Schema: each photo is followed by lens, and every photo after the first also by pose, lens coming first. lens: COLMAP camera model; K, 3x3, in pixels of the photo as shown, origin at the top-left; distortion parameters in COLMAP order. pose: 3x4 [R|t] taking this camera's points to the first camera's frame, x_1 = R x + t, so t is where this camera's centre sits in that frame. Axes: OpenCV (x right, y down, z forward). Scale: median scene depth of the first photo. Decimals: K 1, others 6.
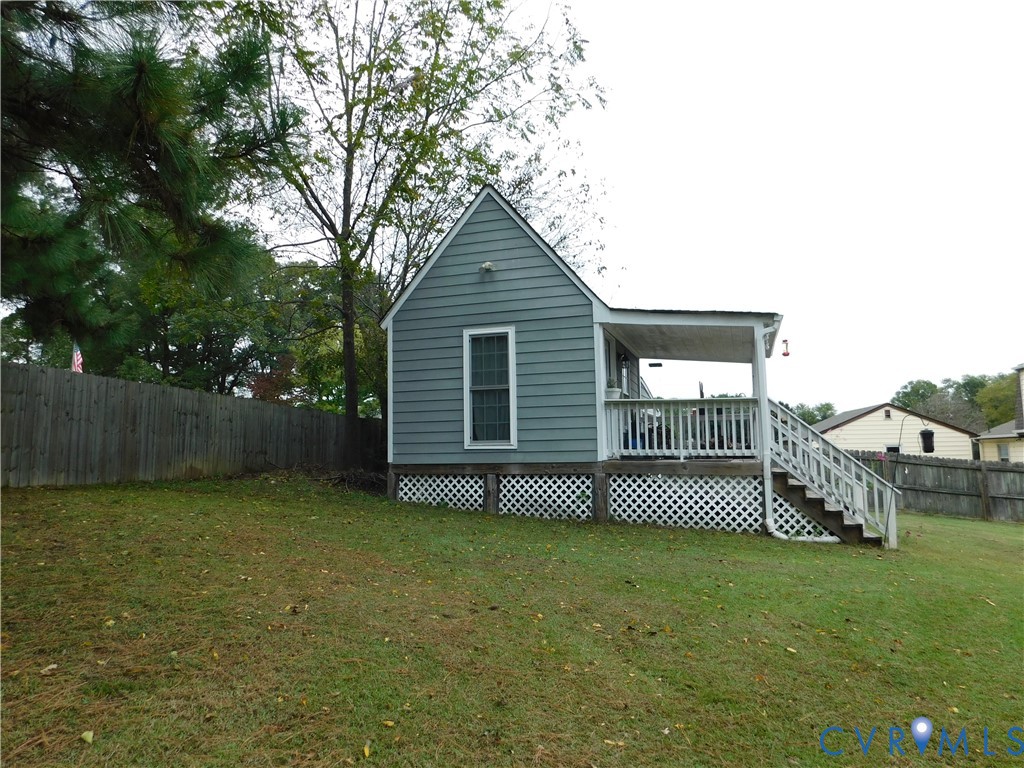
lens RADIAL K [[670.1, 0, 512.0], [0, 670.1, 384.0], [0, 0, 1]] dist [-0.058770, 0.049007]
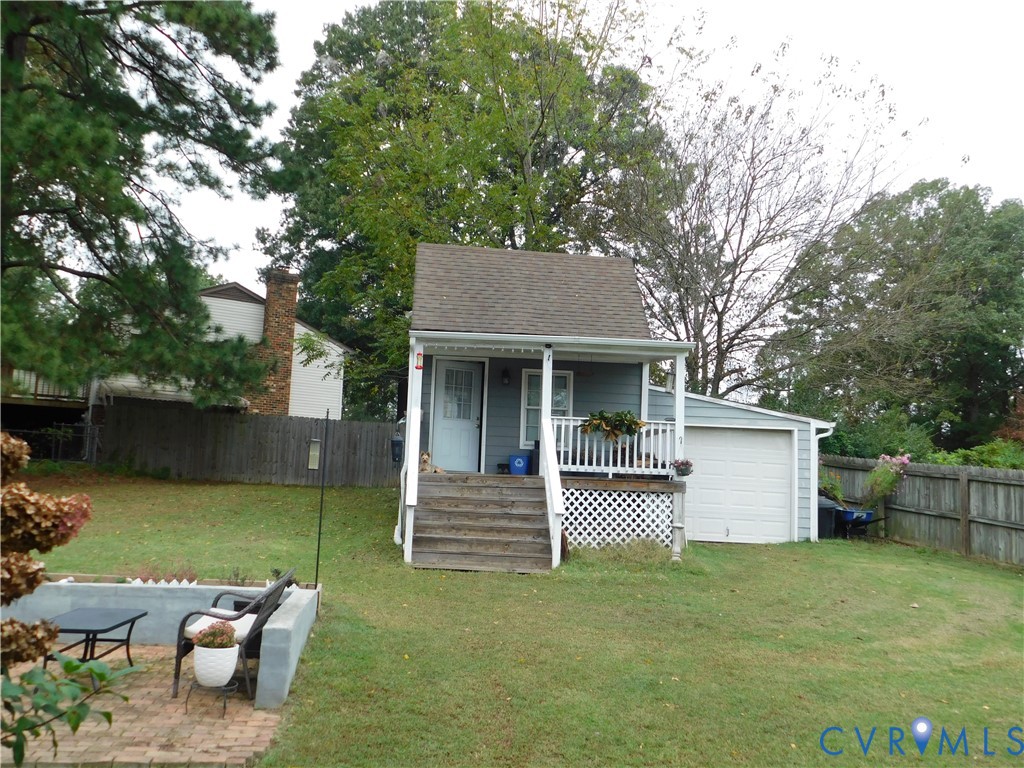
lens RADIAL K [[882.1, 0, 512.0], [0, 882.1, 384.0], [0, 0, 1]] dist [-0.020079, 0.003657]
pose [[0.422357, -0.083025, -0.902619, 1.533829], [0.059403, 0.996191, -0.063836, 0.067764], [0.904481, -0.026656, 0.425681, 0.502354]]
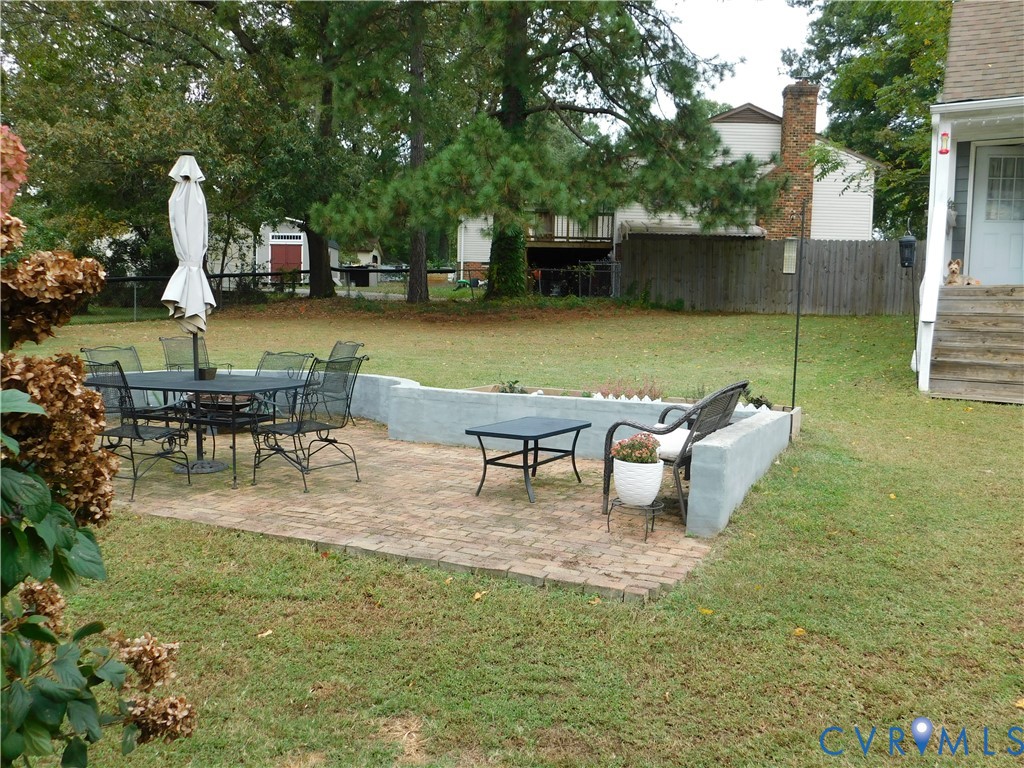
lens RADIAL K [[889.8, 0, 505.4], [0, 889.8, 383.5], [0, 0, 1]] dist [-0.040221, 0.051976]
pose [[-0.160690, 0.081057, -0.983671, 1.432741], [0.089072, 0.993746, 0.067337, 0.102775], [0.982978, -0.076797, -0.166905, 0.573154]]
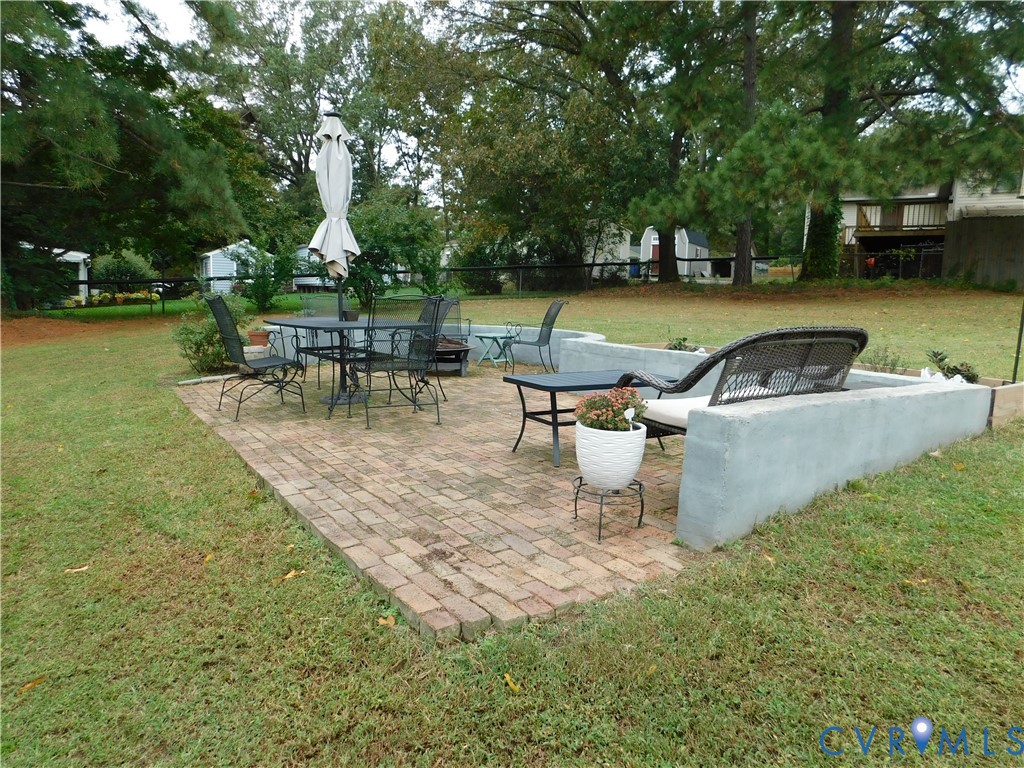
lens RADIAL K [[670.1, 0, 512.0], [0, 670.1, 384.0], [0, 0, 1]] dist [-0.058770, 0.049007]
pose [[-0.618398, 0.093262, -0.780312, 1.188694], [0.064688, 0.995605, 0.067728, 0.144696], [0.783198, -0.008594, -0.621713, 0.683651]]
